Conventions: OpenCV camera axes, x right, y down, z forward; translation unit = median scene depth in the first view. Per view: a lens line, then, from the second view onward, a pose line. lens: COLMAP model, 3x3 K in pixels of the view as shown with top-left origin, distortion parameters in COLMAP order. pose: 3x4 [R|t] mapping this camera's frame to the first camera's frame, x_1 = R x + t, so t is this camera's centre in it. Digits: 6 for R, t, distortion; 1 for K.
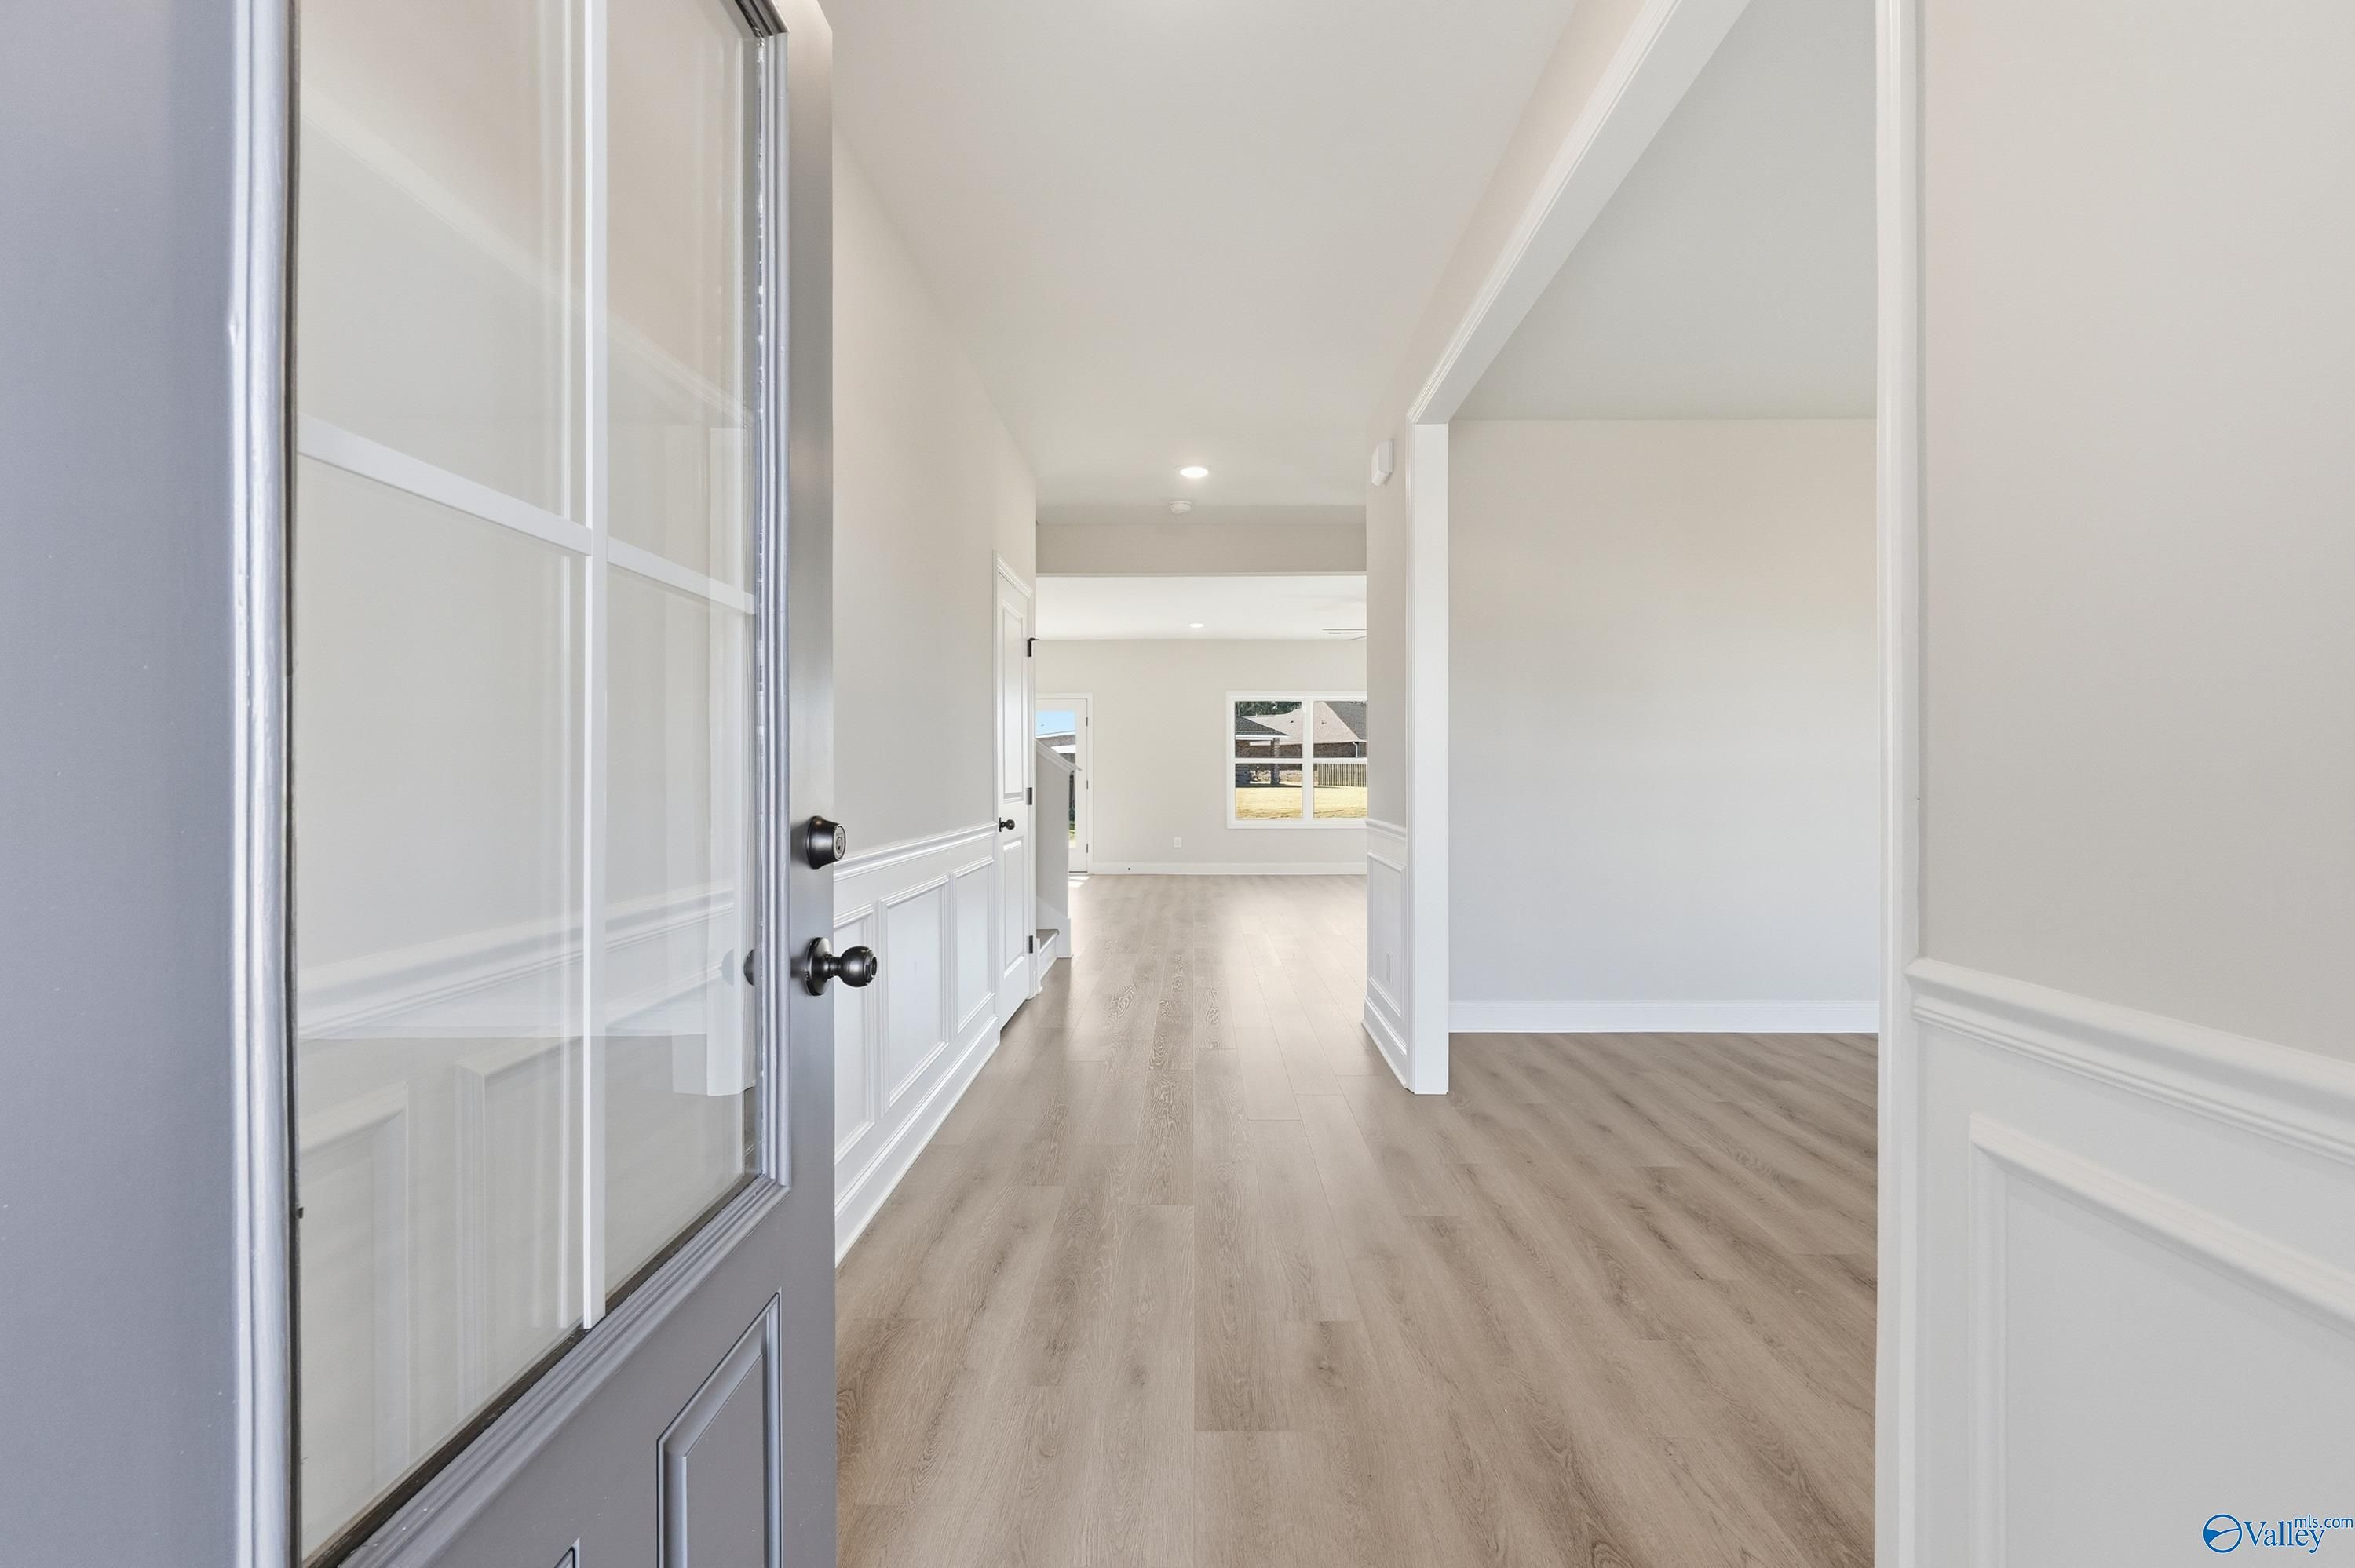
lens RADIAL K [[980.8, 0, 1187.4], [0, 980.8, 769.6], [0, 0, 1]] dist [-0.006265, -0.000167]
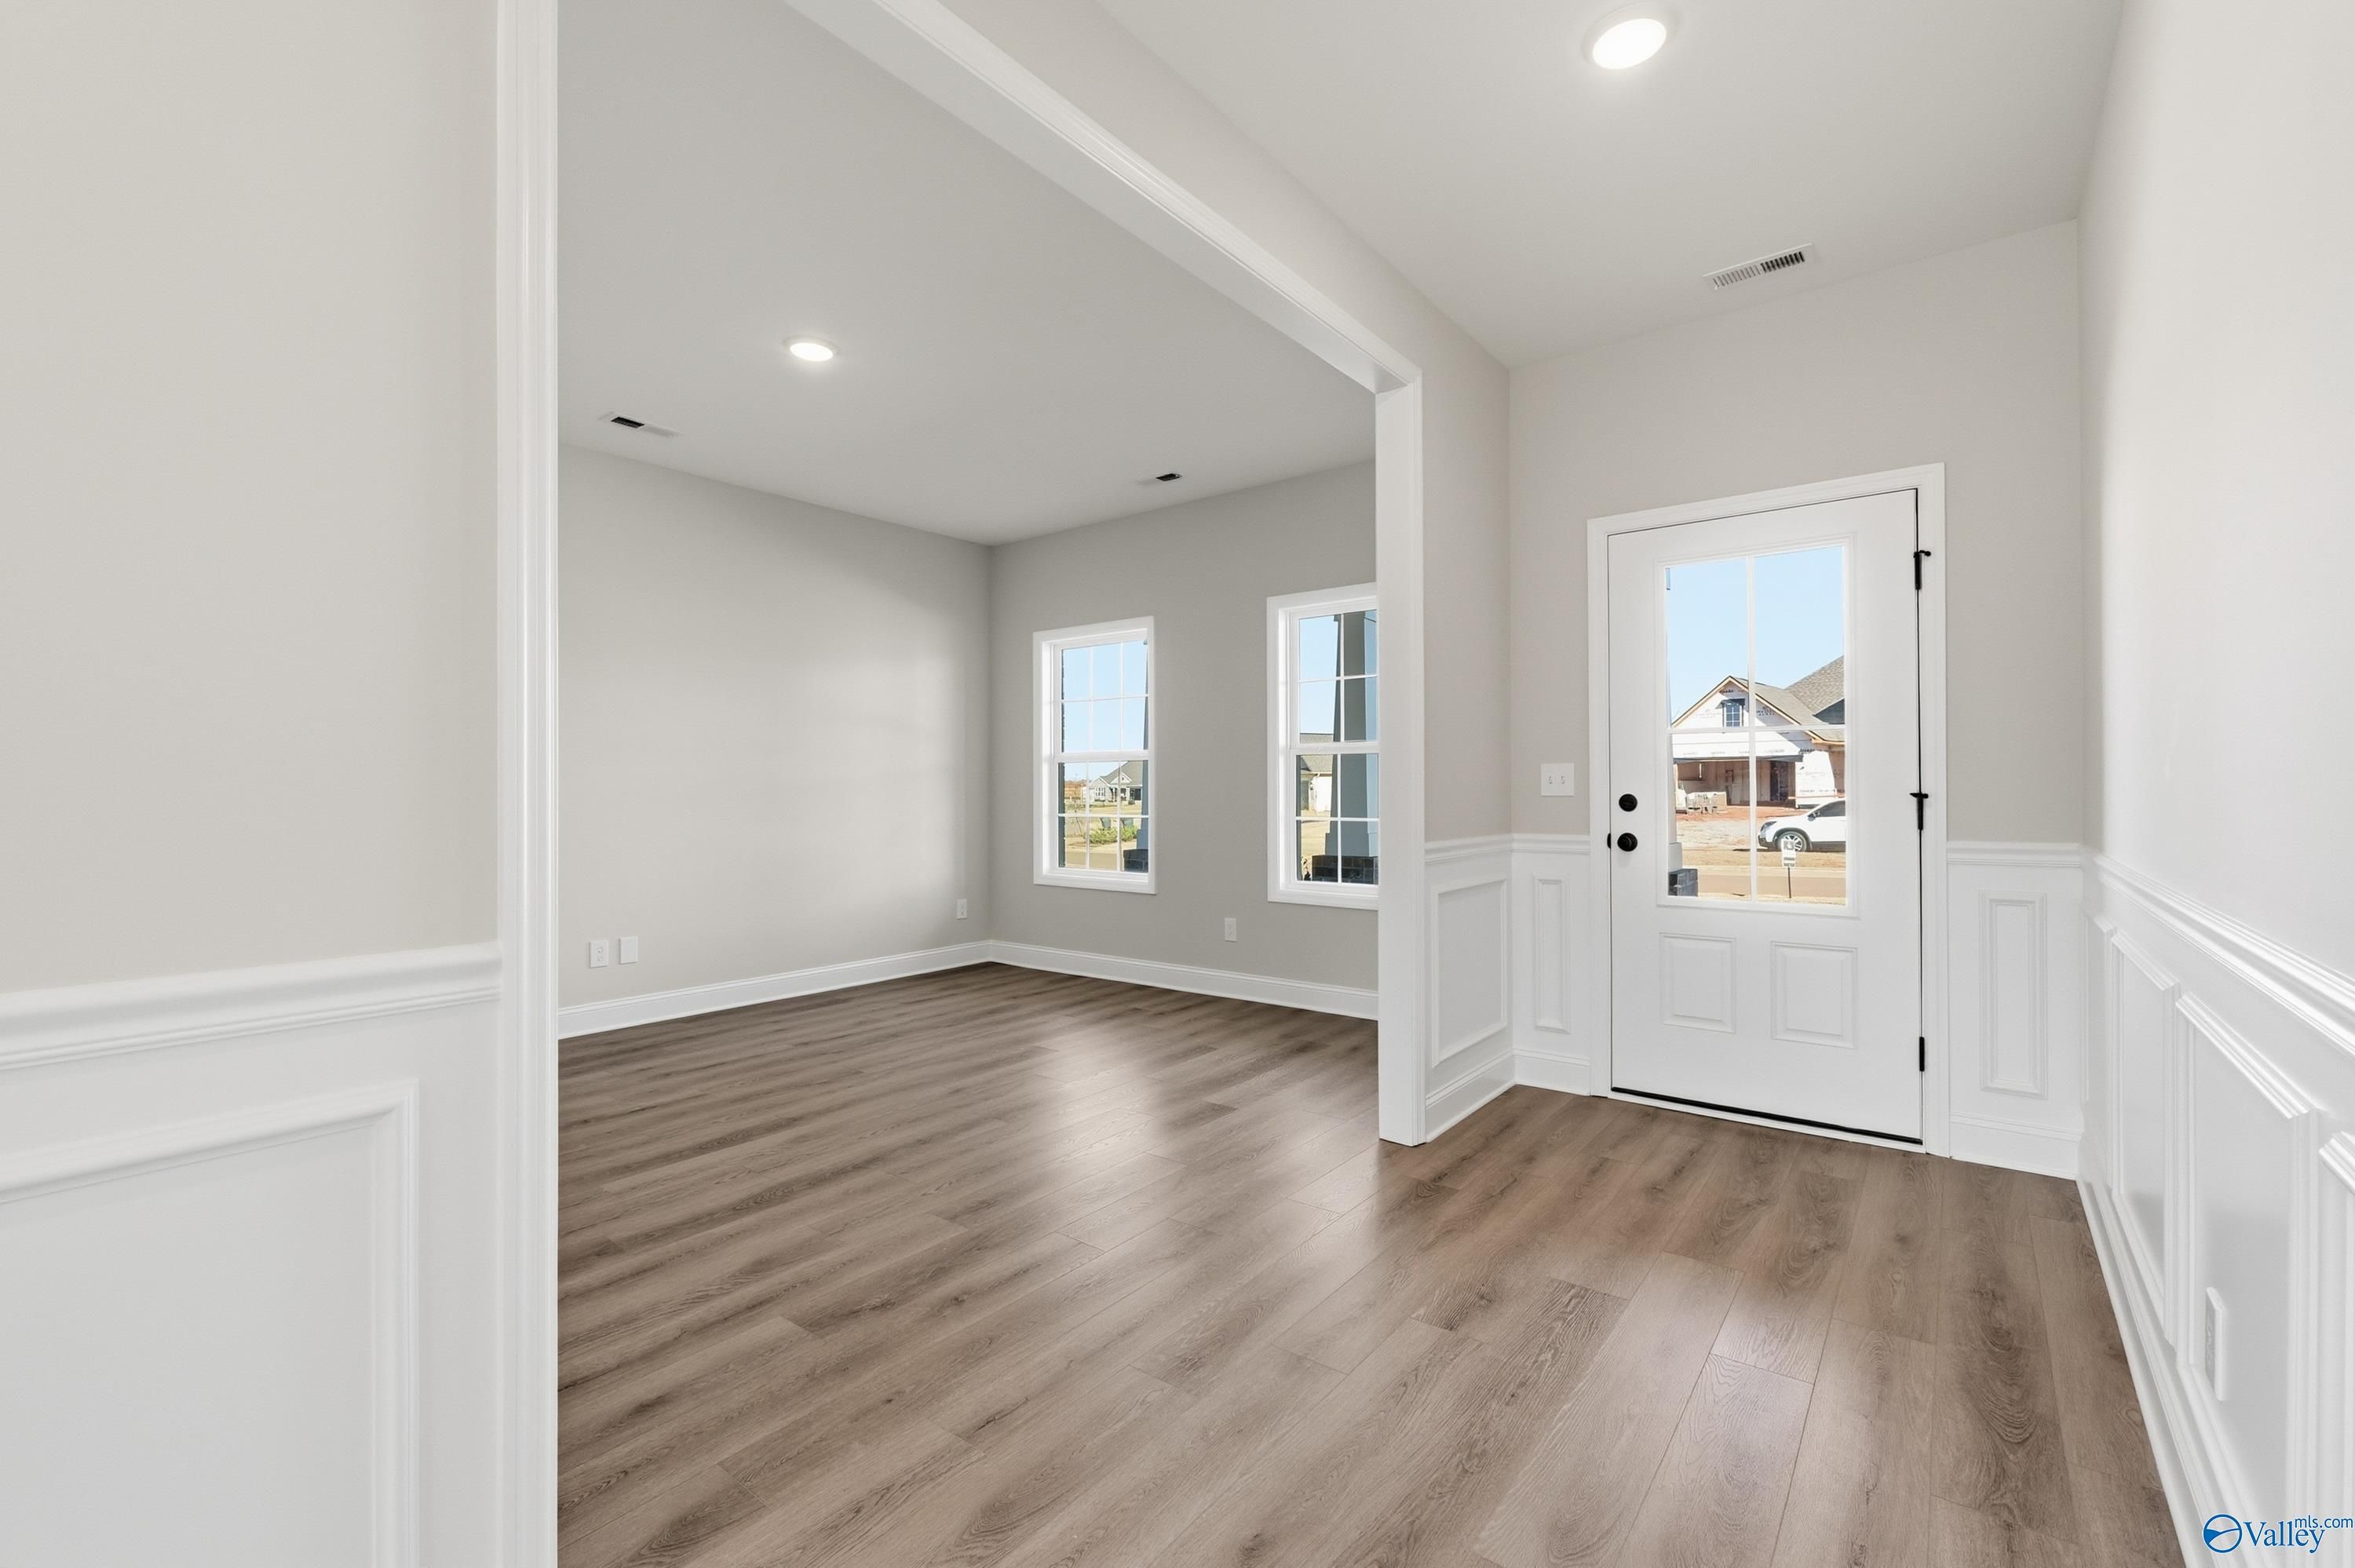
lens RADIAL K [[980.8, 0, 1187.4], [0, 980.8, 769.6], [0, 0, 1]] dist [-0.006265, -0.000167]
pose [[-0.788770, 0.015966, 0.614481, -0.199239], [0.002724, 0.999744, -0.022479, 0.012118], [-0.614683, -0.016057, -0.788611, 1.430553]]
